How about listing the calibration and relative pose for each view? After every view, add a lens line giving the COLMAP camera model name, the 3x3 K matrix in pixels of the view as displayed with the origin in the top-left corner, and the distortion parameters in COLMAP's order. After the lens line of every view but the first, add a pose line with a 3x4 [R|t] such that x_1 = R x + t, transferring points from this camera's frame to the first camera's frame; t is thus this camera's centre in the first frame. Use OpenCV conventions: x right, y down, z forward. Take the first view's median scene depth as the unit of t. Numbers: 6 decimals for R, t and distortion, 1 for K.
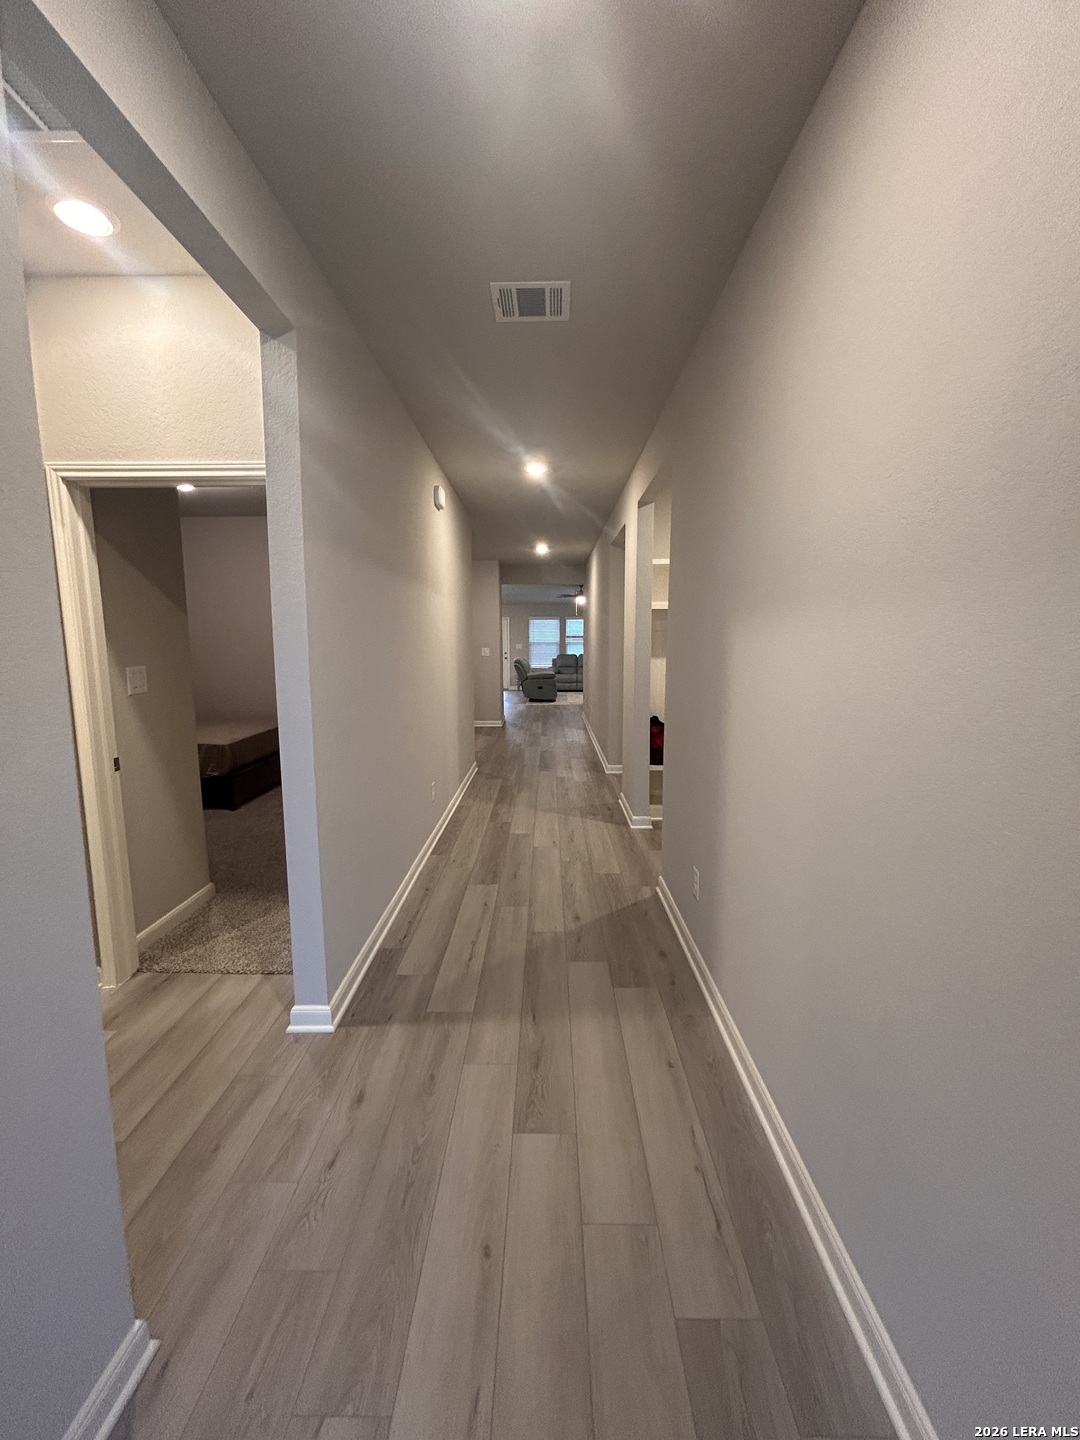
lens RADIAL K [[585.6, 0, 540.0], [0, 585.6, 720.0], [0, 0, 1]] dist [-0.002825, 0.000118]
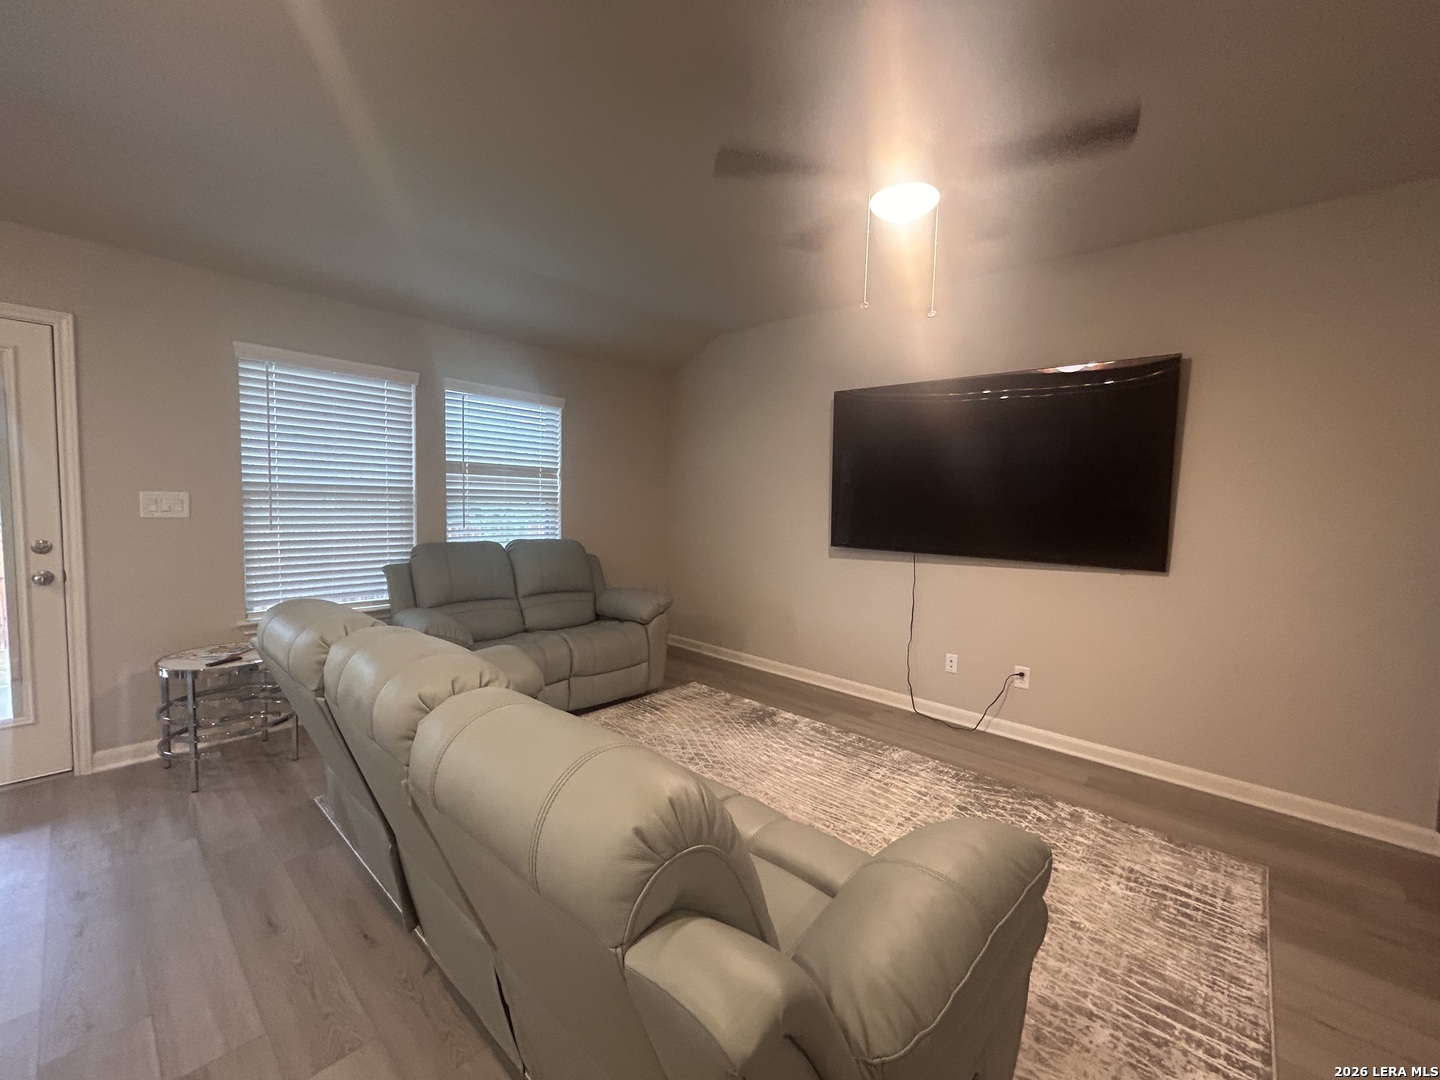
lens RADIAL K [[585.6, 0, 720.0], [0, 585.6, 540.0], [0, 0, 1]] dist [-0.002825, 0.000118]
pose [[0.657931, -0.034151, 0.752303, -0.057455], [0.075198, 0.996958, -0.020507, -0.100333], [-0.749314, 0.070064, 0.658498, 0.771874]]
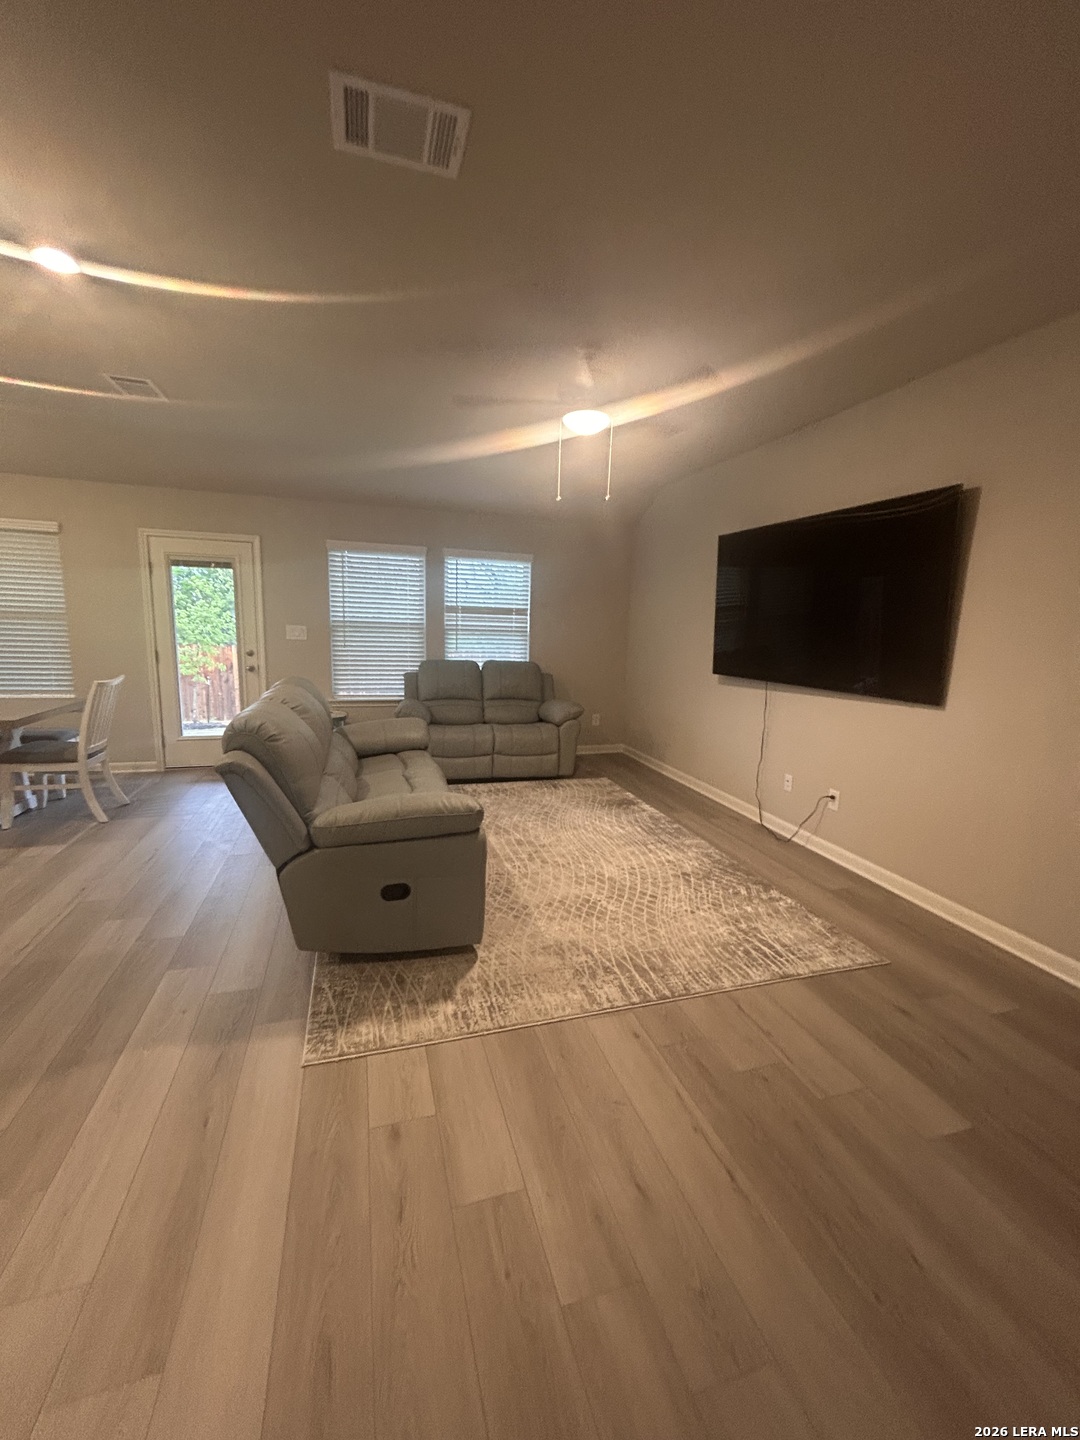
lens RADIAL K [[585.6, 0, 540.0], [0, 585.6, 720.0], [0, 0, 1]] dist [-0.002825, 0.000118]
pose [[0.951495, -0.020725, 0.306965, -0.008603], [0.011503, 0.999427, 0.031819, -0.087292], [-0.307449, -0.026744, 0.951189, 0.658049]]
